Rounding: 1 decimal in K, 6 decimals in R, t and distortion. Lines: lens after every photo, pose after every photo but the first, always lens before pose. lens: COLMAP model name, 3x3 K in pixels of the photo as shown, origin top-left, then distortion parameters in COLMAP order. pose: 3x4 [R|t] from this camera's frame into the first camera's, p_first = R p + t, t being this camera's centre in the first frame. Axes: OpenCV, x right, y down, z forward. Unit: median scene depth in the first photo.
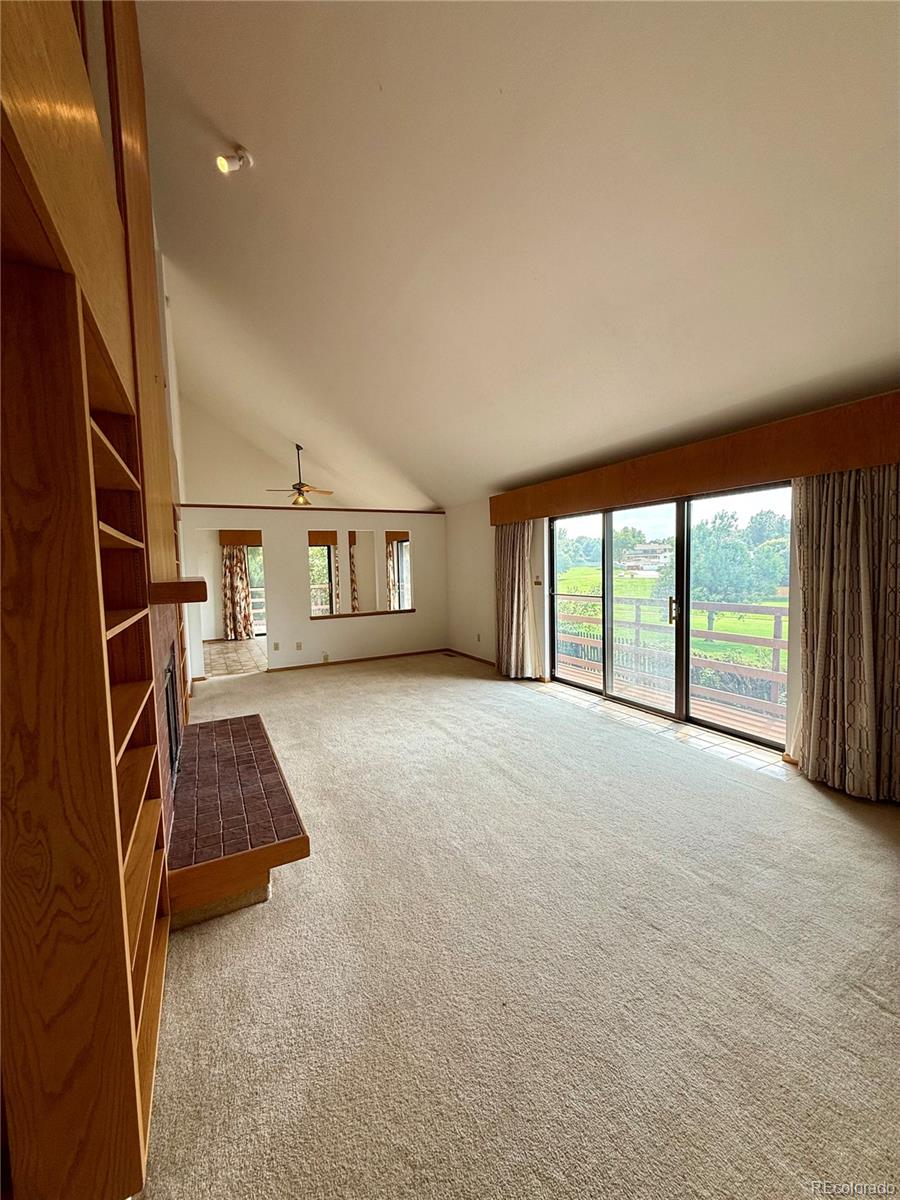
lens RADIAL K [[477.2, 0, 452.2], [0, 477.2, 595.6], [0, 0, 1]] dist [0.000096, -0.000185]
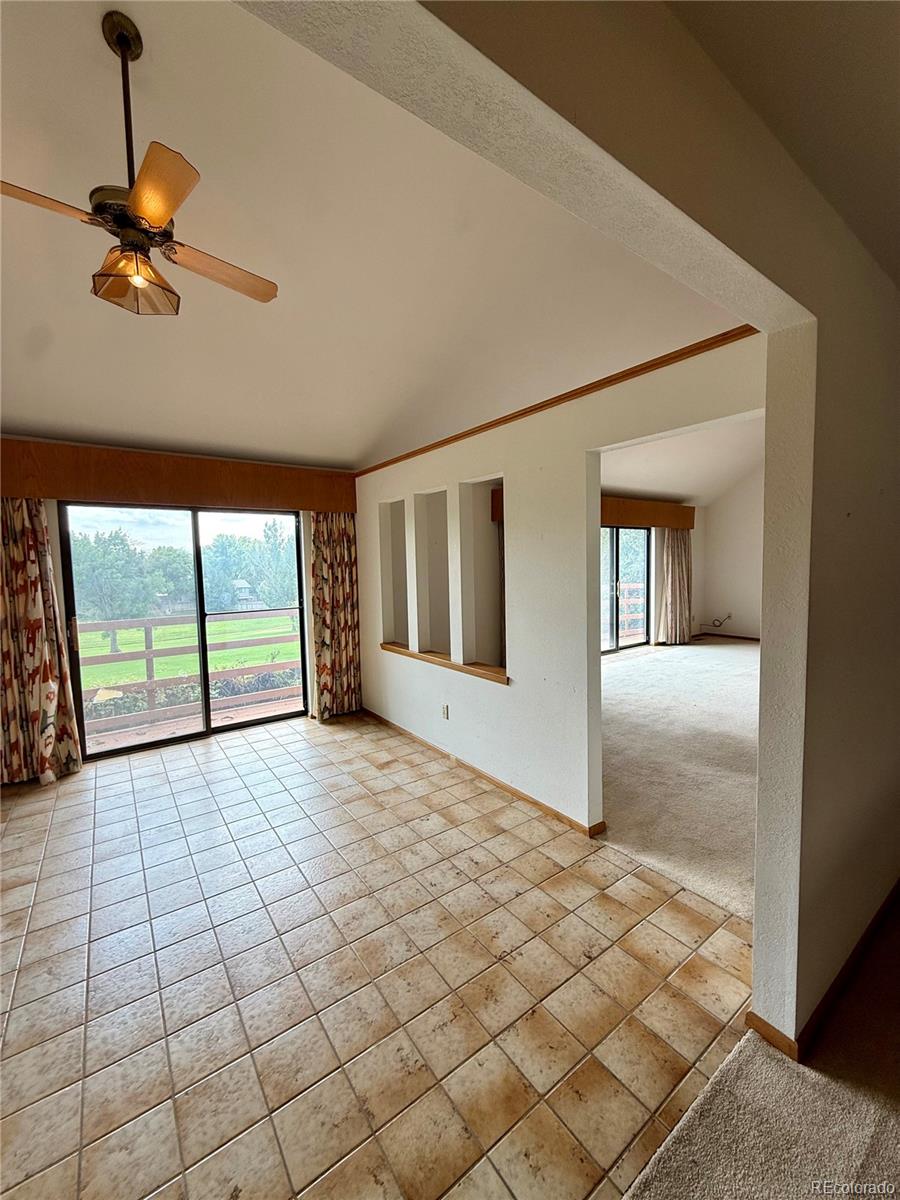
lens RADIAL K [[477.2, 0, 451.8], [0, 477.2, 597.8], [0, 0, 1]] dist [0.000096, -0.000185]
pose [[-0.150553, -0.043993, 0.987623, -1.255177], [0.088680, 0.994381, 0.057812, -0.070419], [-0.984616, 0.096286, -0.145806, 1.437886]]
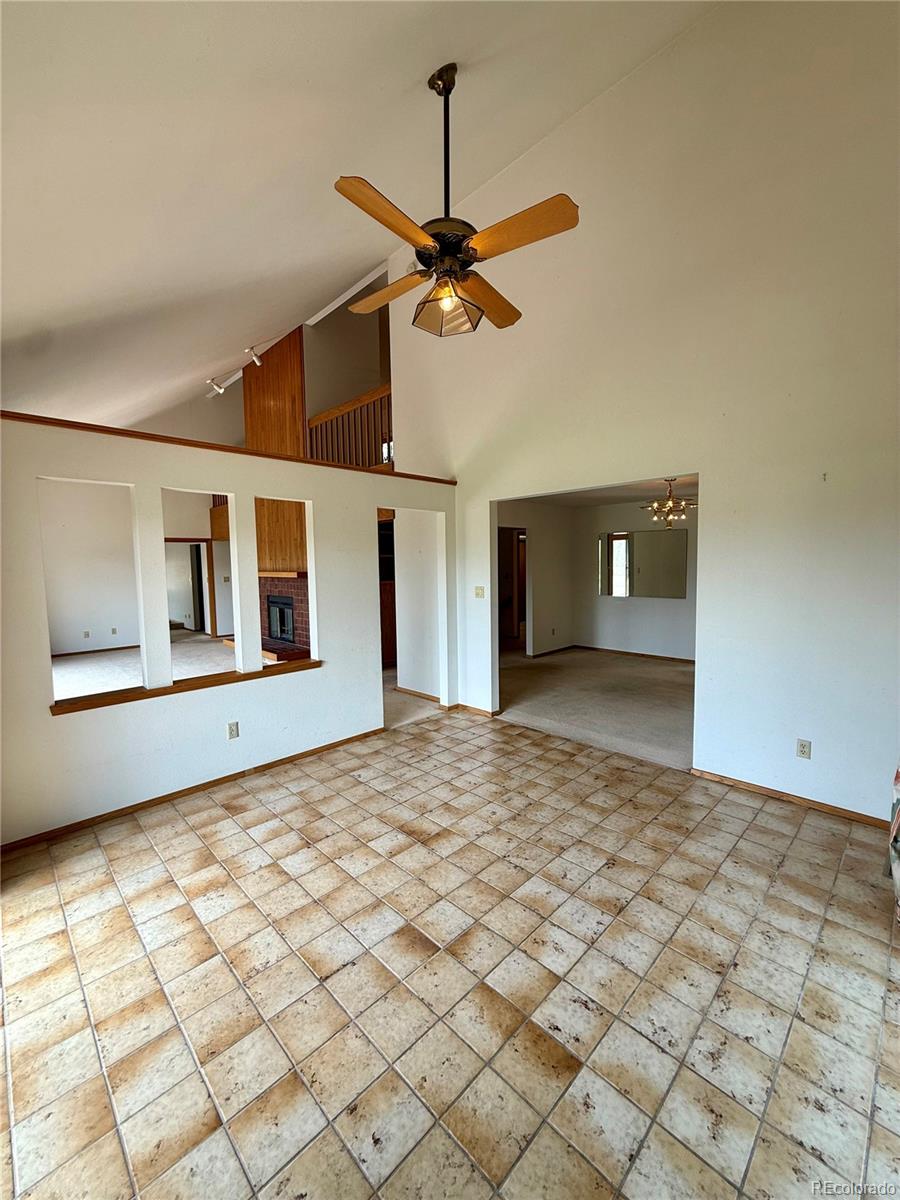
lens RADIAL K [[477.2, 0, 447.4], [0, 477.2, 598.5], [0, 0, 1]] dist [0.000096, -0.000185]
pose [[-0.954615, 0.064453, -0.290784, 0.348031], [0.022954, 0.989321, 0.143931, -0.244322], [0.296955, 0.130724, -0.945901, 3.119299]]
